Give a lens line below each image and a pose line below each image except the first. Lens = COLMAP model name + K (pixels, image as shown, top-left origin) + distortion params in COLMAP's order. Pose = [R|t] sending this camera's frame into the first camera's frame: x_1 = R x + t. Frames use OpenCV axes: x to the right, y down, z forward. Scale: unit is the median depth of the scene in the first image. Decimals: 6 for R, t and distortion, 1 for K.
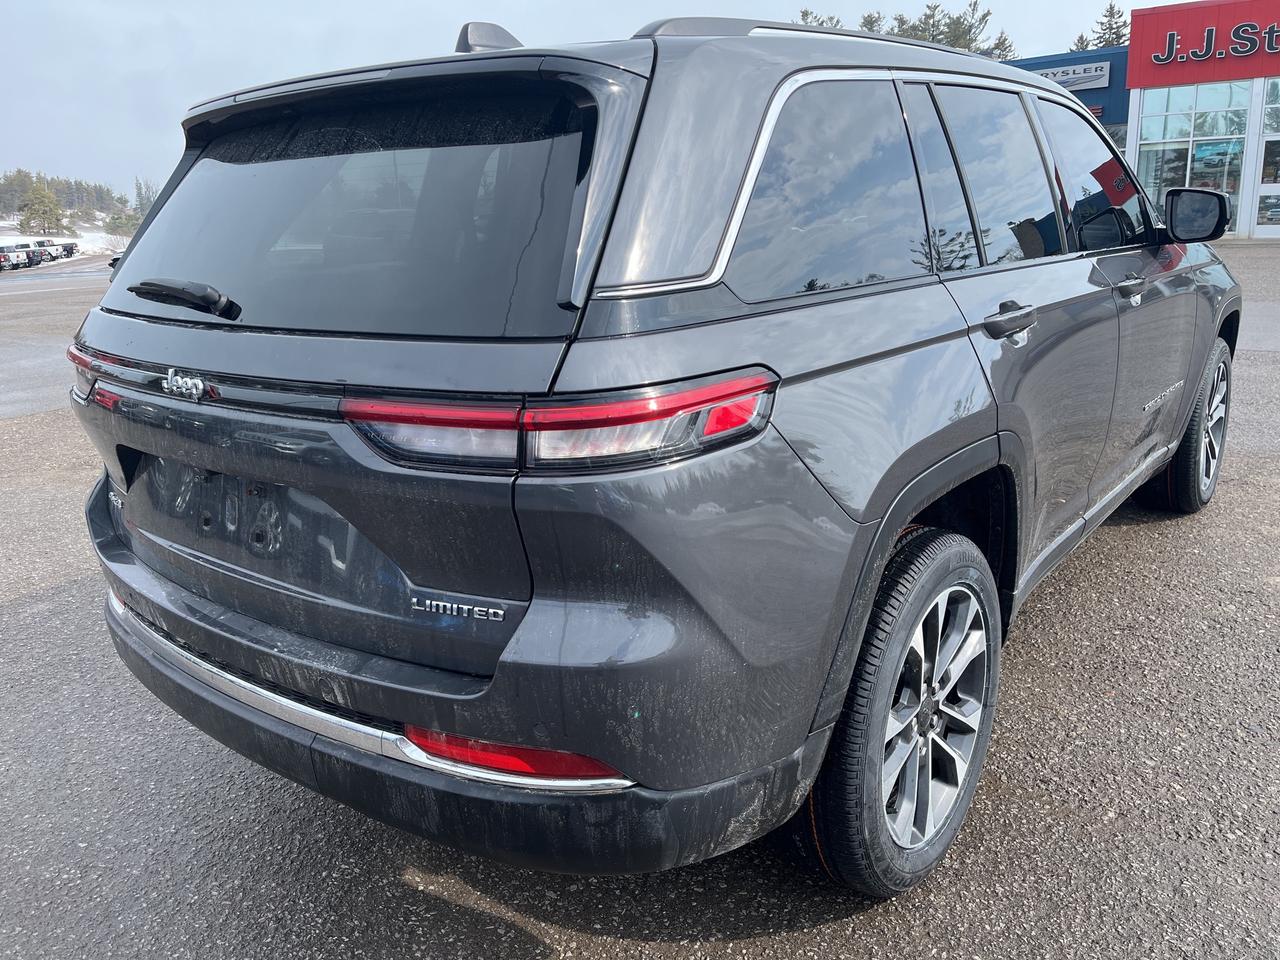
lens RADIAL K [[970.1, 0, 640.0], [0, 970.1, 480.0], [0, 0, 1]] dist [0.030198, -0.027040]
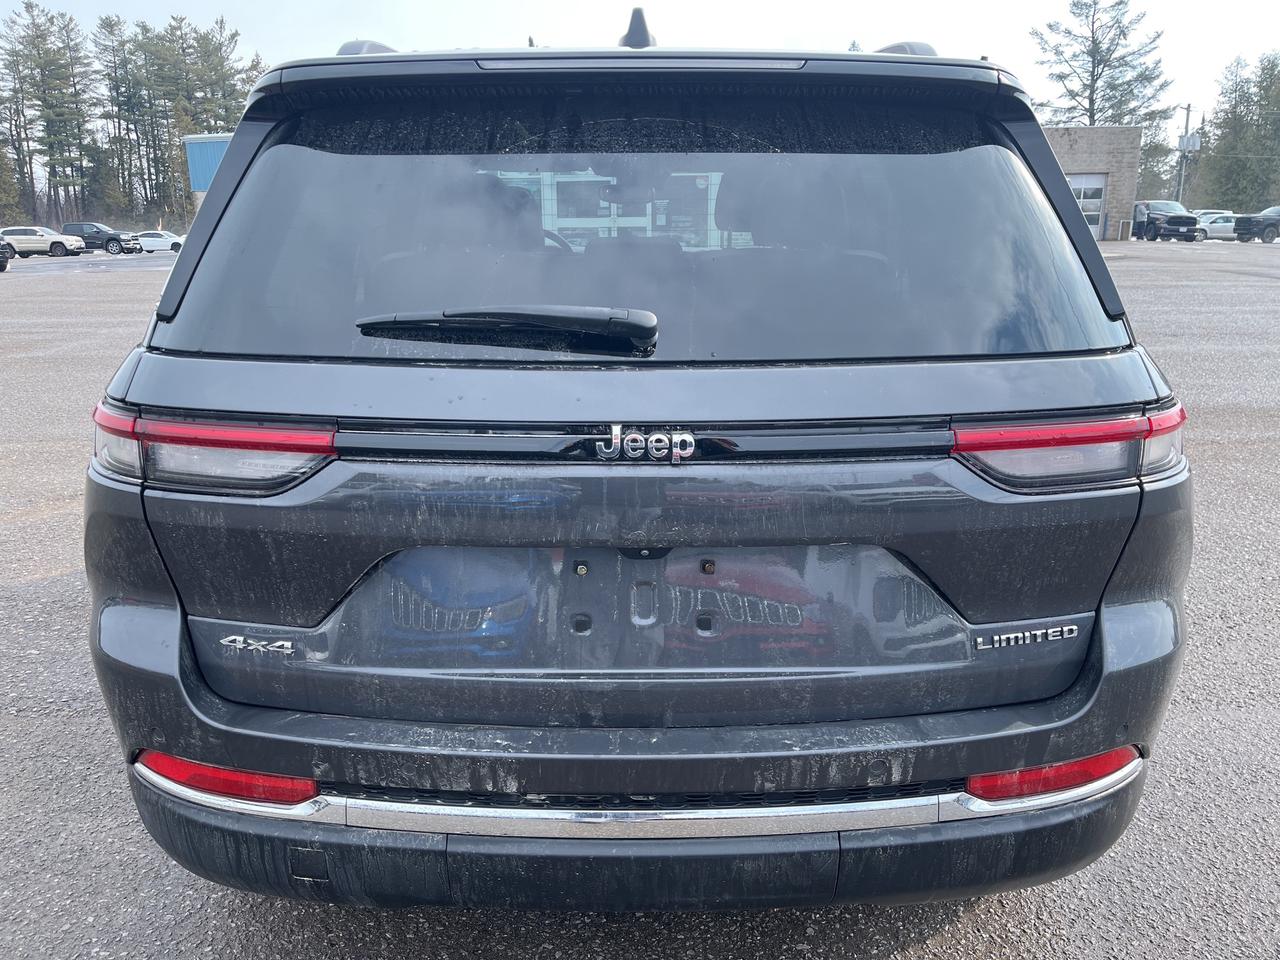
lens RADIAL K [[970.1, 0, 640.0], [0, 970.1, 480.0], [0, 0, 1]] dist [0.030198, -0.027040]
pose [[0.784954, -0.133528, 0.604994, -1.026638], [0.146598, 0.988799, 0.028033, -0.100980], [-0.601960, 0.066687, 0.795737, 0.444156]]
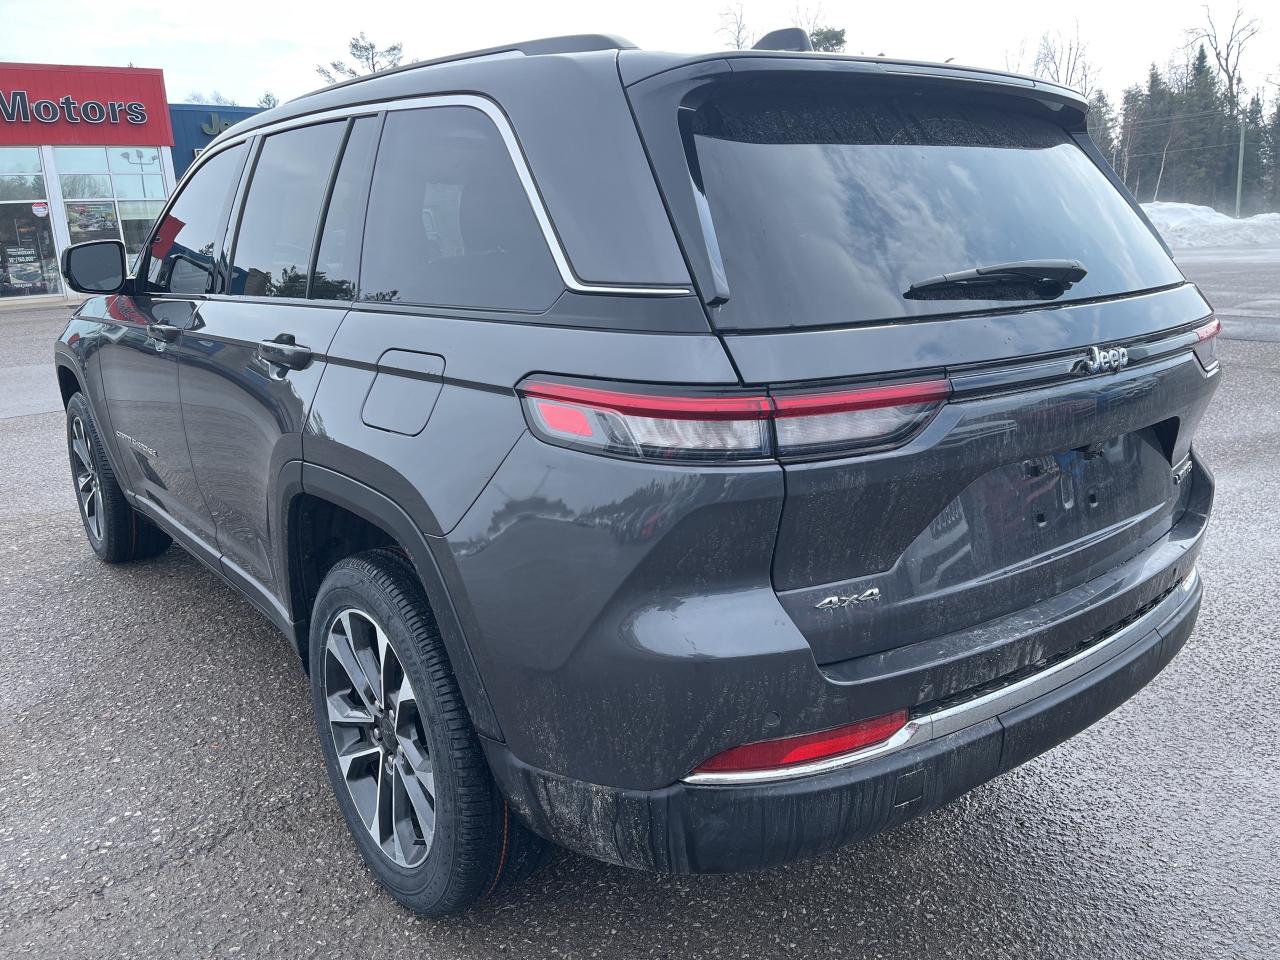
lens RADIAL K [[970.1, 0, 640.0], [0, 970.1, 480.0], [0, 0, 1]] dist [0.030198, -0.027040]
pose [[0.255367, -0.215848, 0.942442, -1.732022], [0.291066, 0.946704, 0.137956, -0.286222], [-0.921992, 0.239083, 0.304583, 1.293291]]
